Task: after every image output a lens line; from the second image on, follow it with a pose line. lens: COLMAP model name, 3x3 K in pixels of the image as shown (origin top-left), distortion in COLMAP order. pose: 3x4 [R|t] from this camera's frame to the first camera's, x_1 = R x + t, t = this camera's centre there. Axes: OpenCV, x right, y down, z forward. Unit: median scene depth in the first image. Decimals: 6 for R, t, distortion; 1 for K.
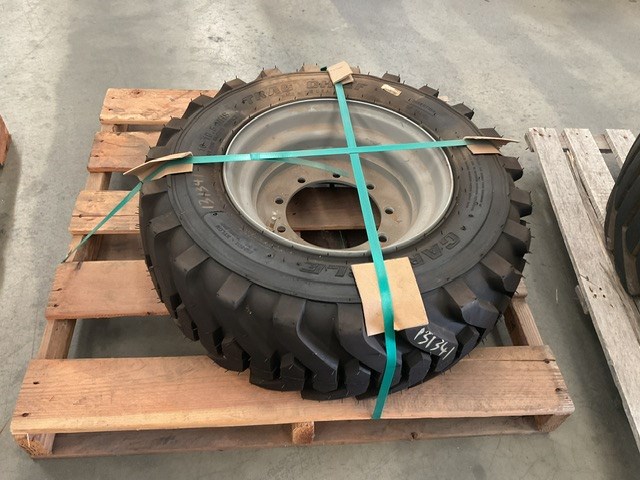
lens RADIAL K [[528.7, 0, 319.0], [0, 528.7, 238.9], [0, 0, 1]] dist [0.001653, -0.018854]
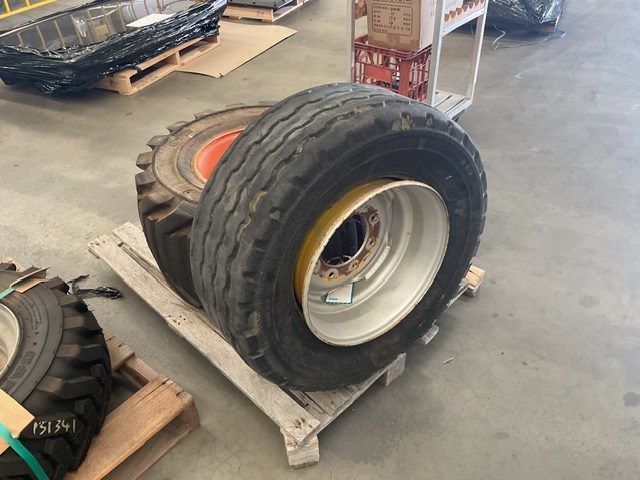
lens RADIAL K [[528.7, 0, 321.7], [0, 528.7, 242.9], [0, 0, 1]] dist [0.001653, -0.018854]
pose [[0.677346, -0.506418, 0.533614, 0.150311], [0.597202, 0.802084, 0.003143, 0.169720], [-0.429595, 0.316547, 0.845723, -0.440204]]
